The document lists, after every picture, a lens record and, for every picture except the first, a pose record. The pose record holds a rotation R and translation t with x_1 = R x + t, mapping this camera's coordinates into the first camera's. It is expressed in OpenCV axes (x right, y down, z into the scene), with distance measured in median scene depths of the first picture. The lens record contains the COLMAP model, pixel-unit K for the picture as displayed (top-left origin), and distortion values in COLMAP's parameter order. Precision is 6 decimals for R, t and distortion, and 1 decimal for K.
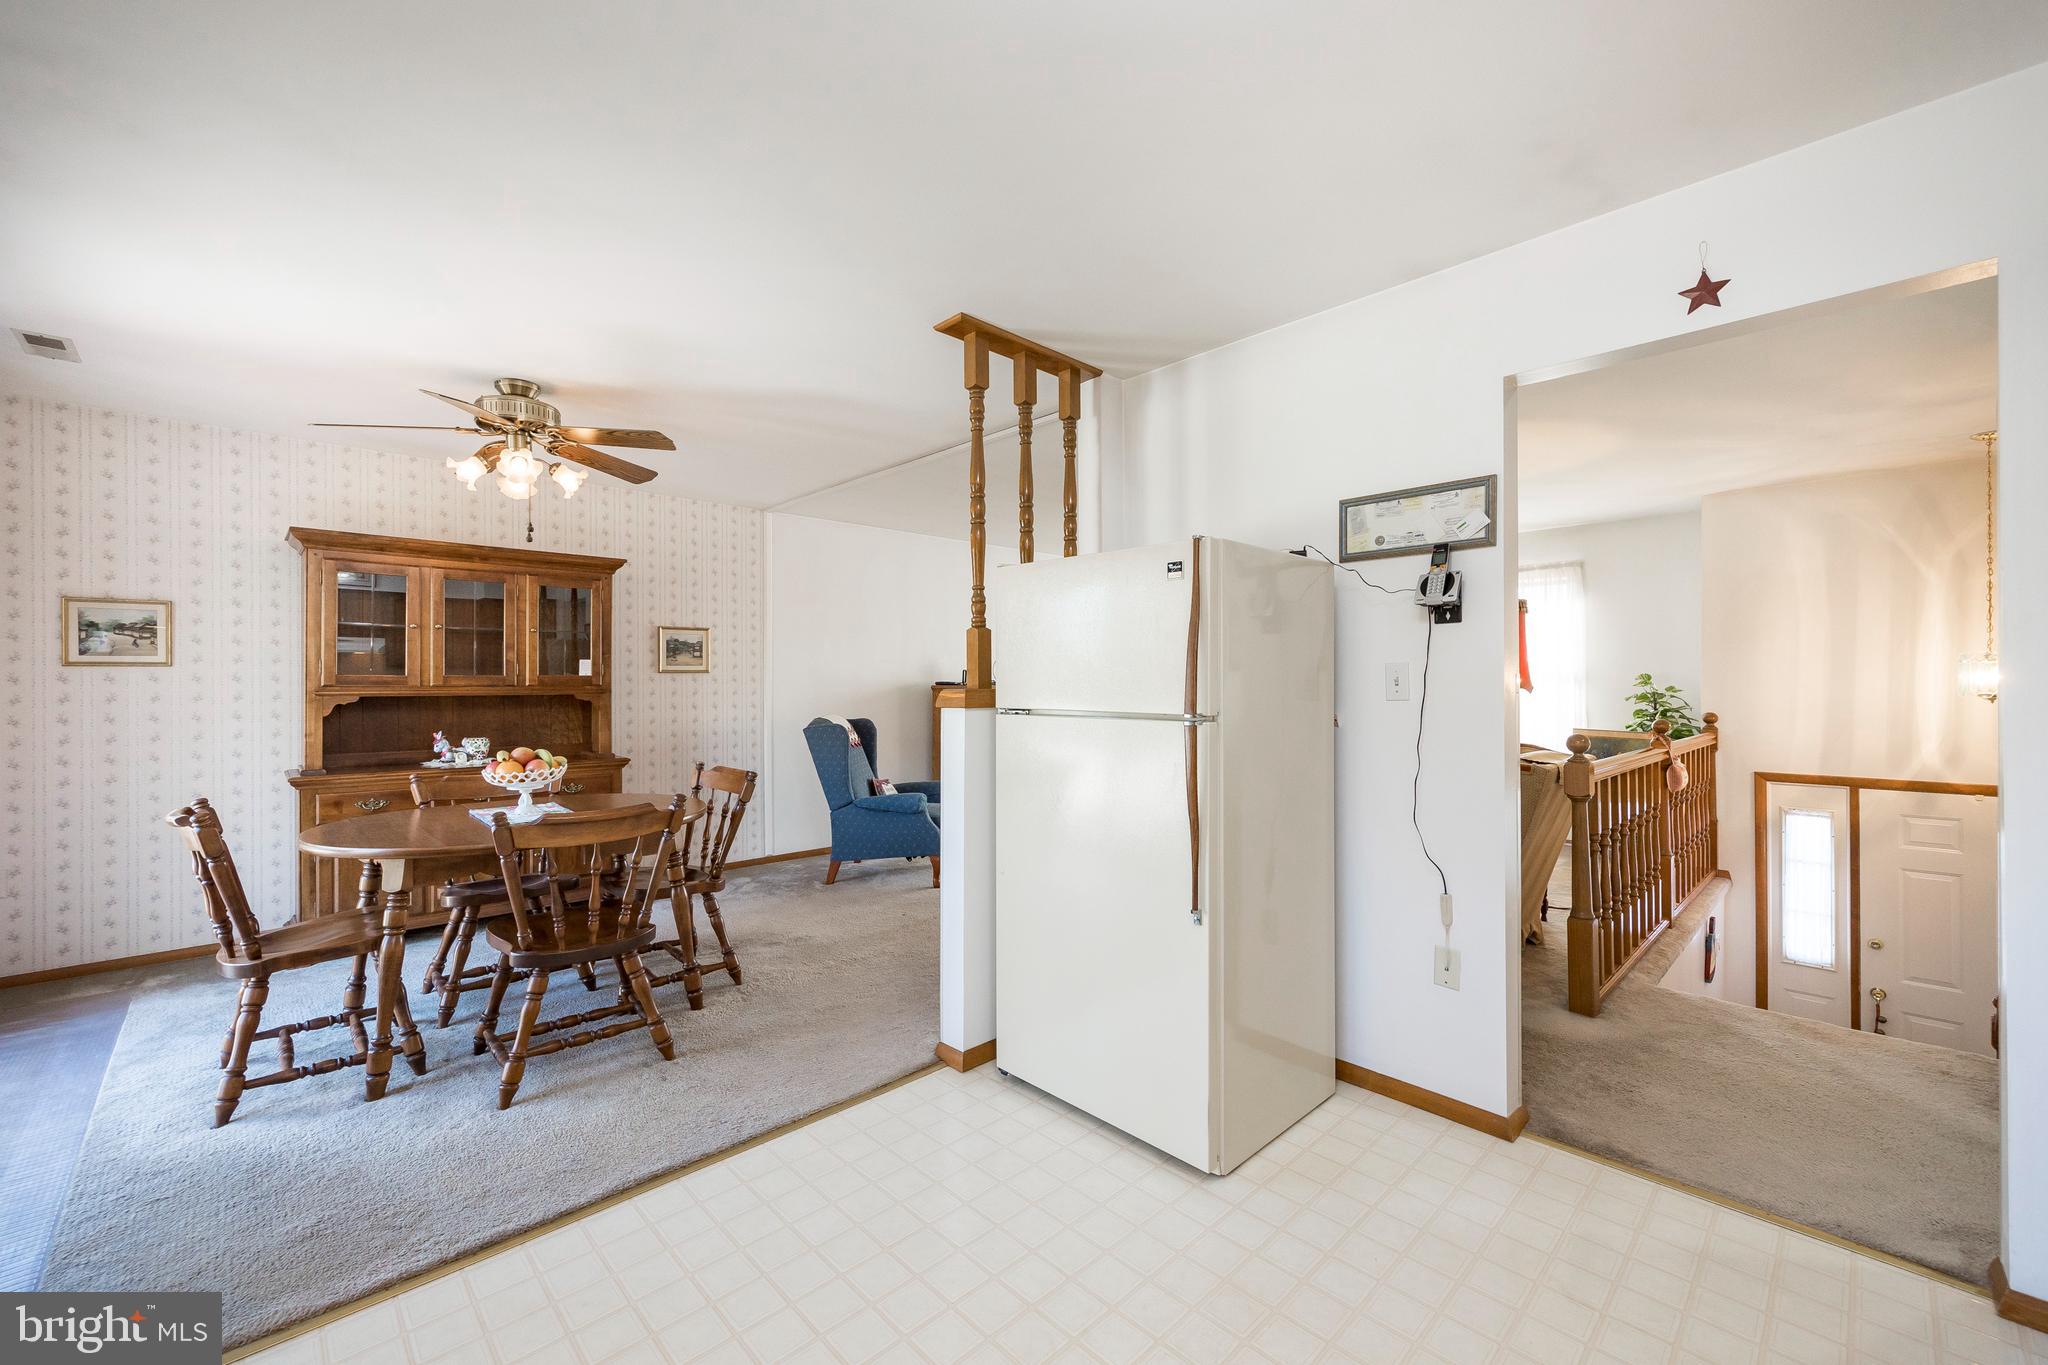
lens RADIAL K [[819.5, 0, 1024.4], [0, 819.5, 683.6], [0, 0, 1]] dist [-0.002298, -0.000013]
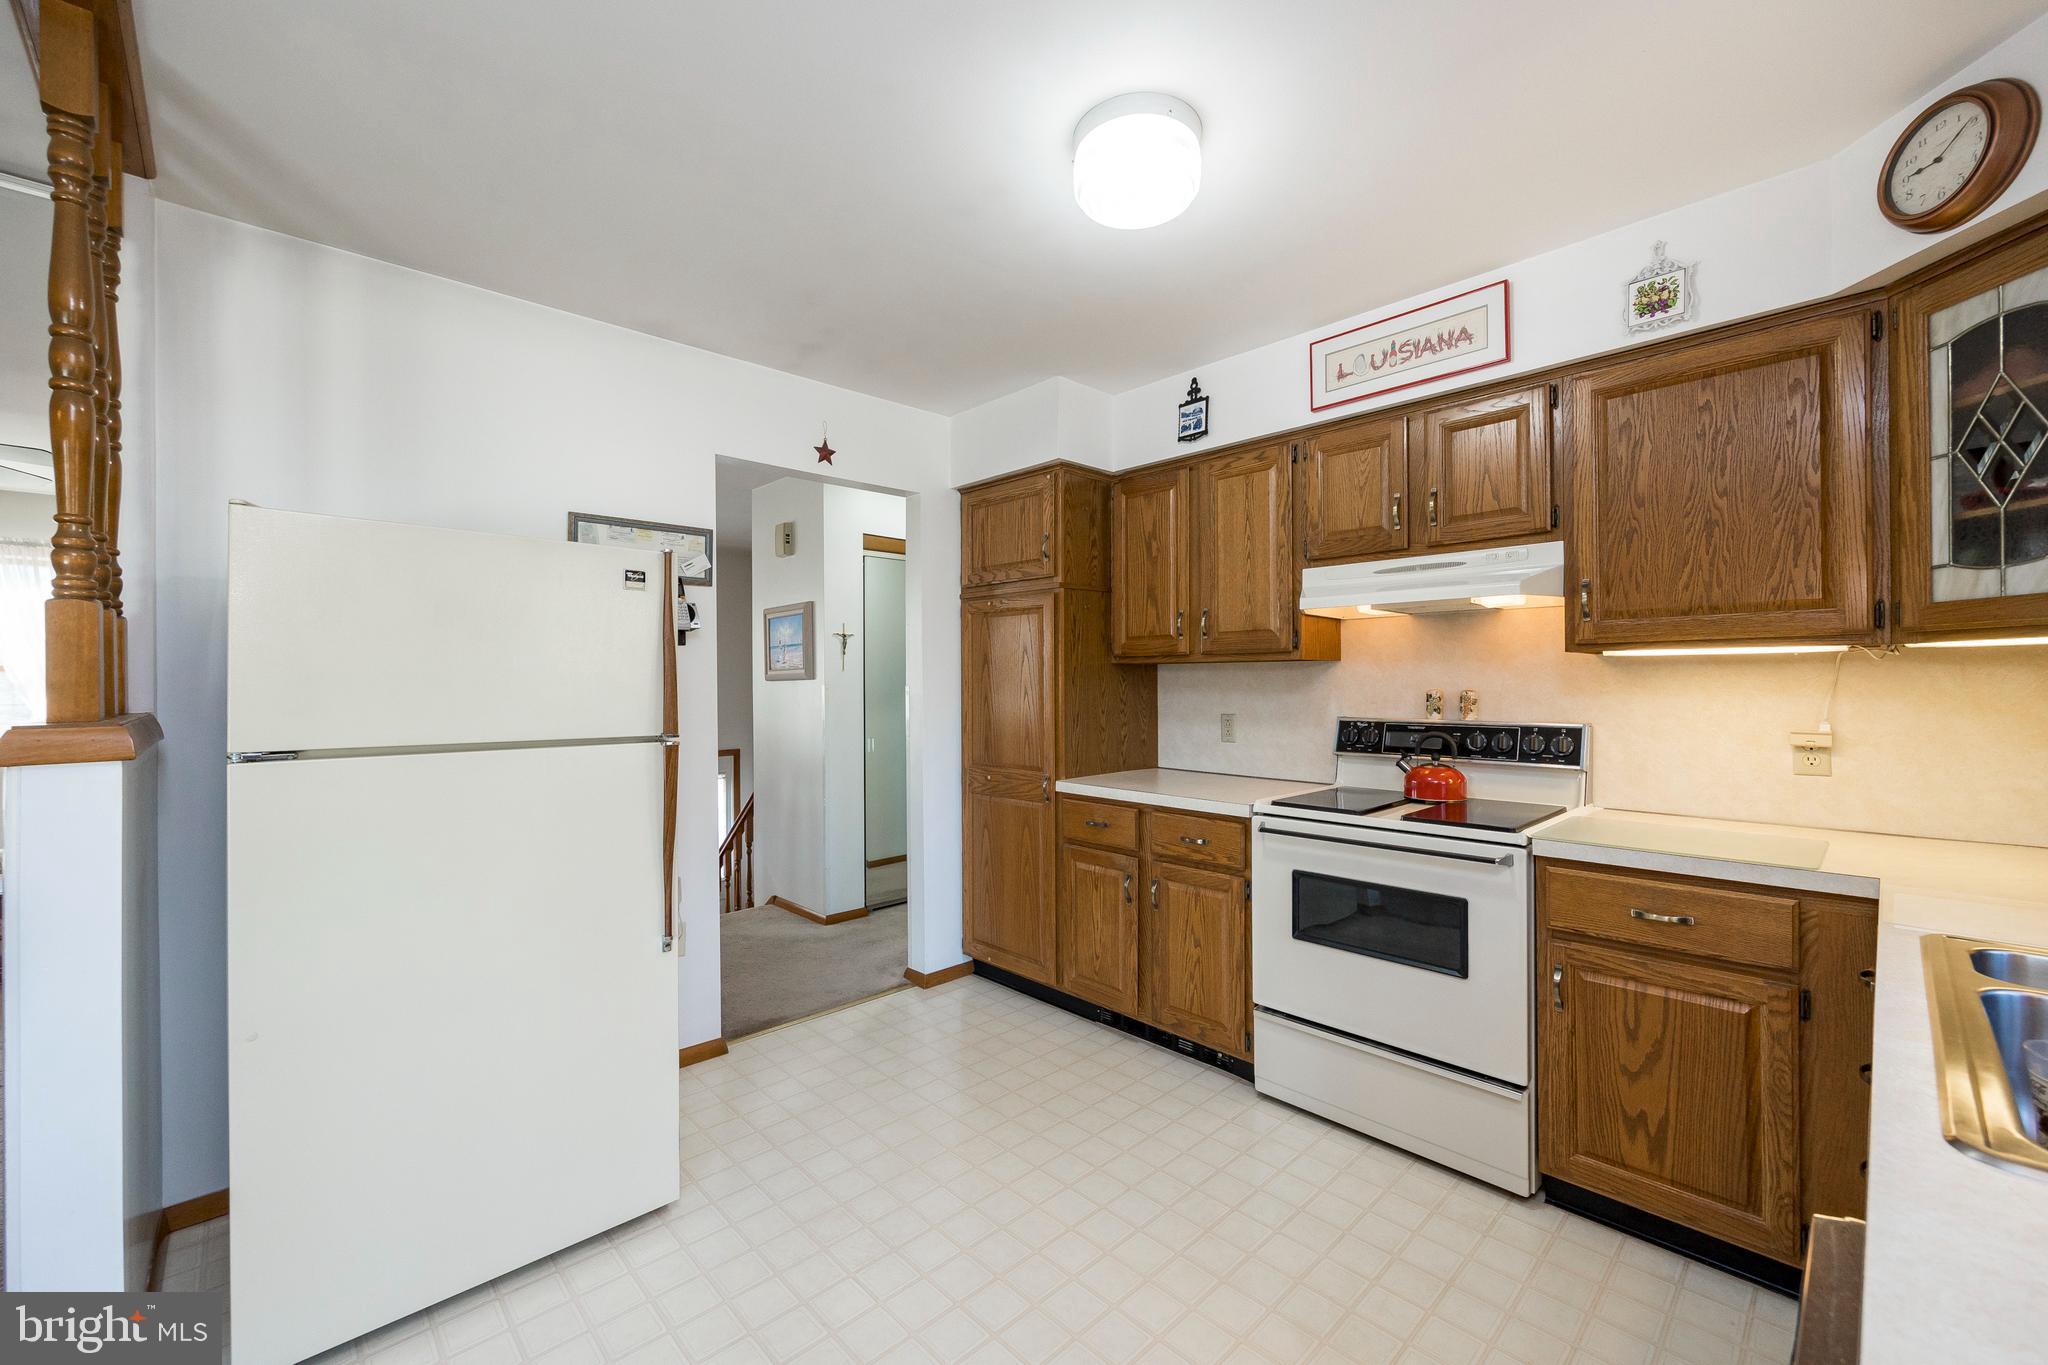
lens RADIAL K [[819.5, 0, 1024.4], [0, 819.5, 683.6], [0, 0, 1]] dist [-0.002298, -0.000013]
pose [[0.005478, -0.000450, 0.999985, -0.405855], [0.002940, 0.999996, 0.000434, -0.011462], [-0.999981, 0.002938, 0.005479, 0.308926]]
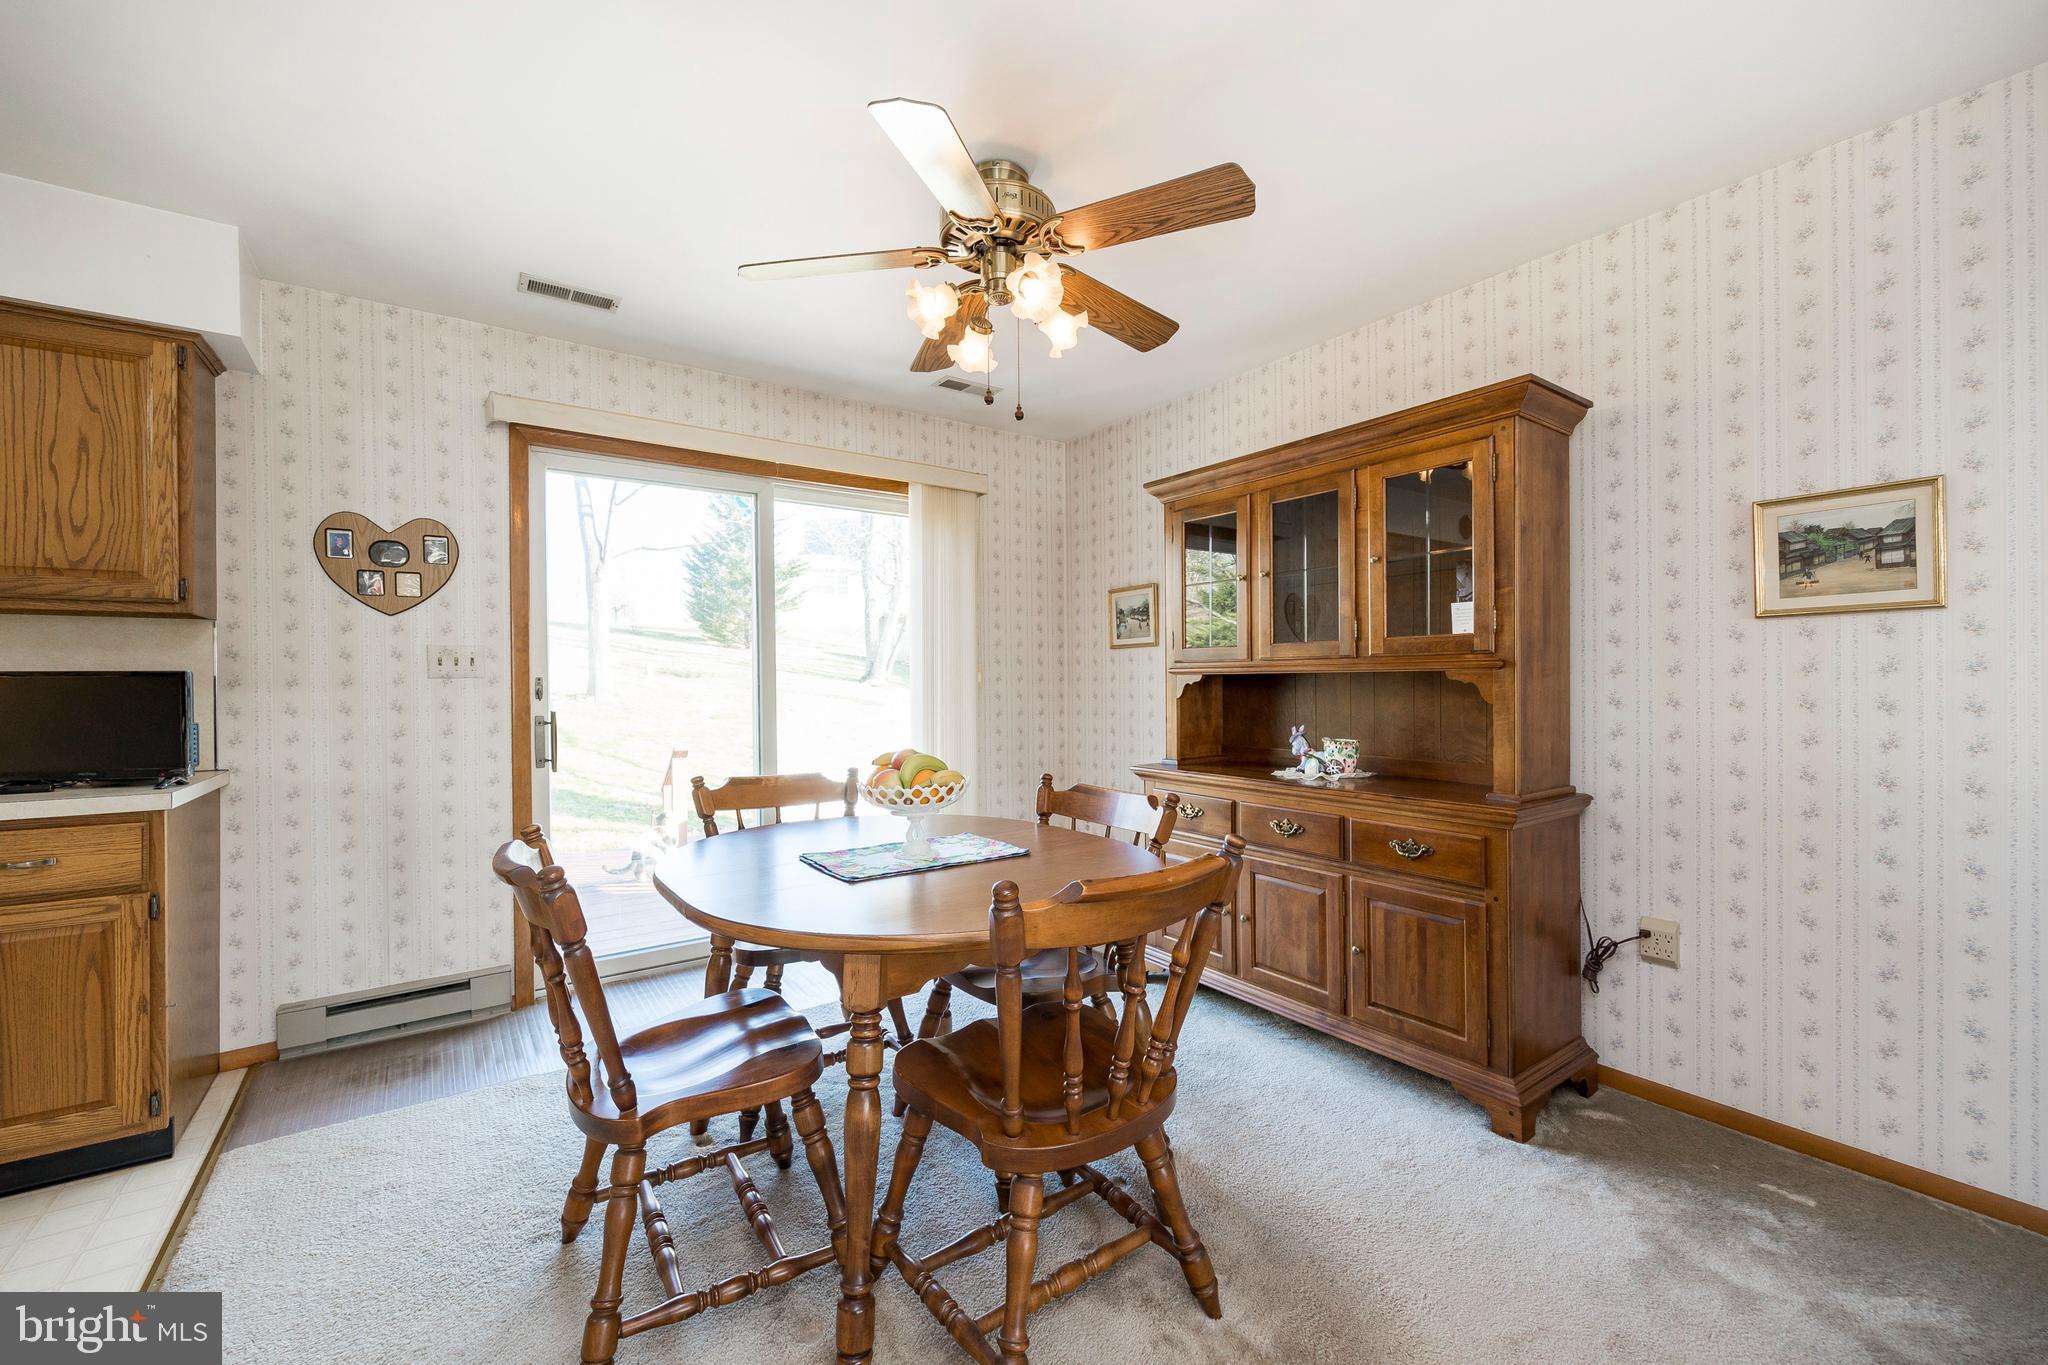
lens RADIAL K [[819.5, 0, 1024.4], [0, 819.5, 683.6], [0, 0, 1]] dist [-0.002298, -0.000013]
pose [[-0.149098, 0.004961, -0.988810, 0.007197], [0.007259, 0.999966, 0.003922, 0.020458], [0.988796, -0.006593, -0.149129, 0.966861]]
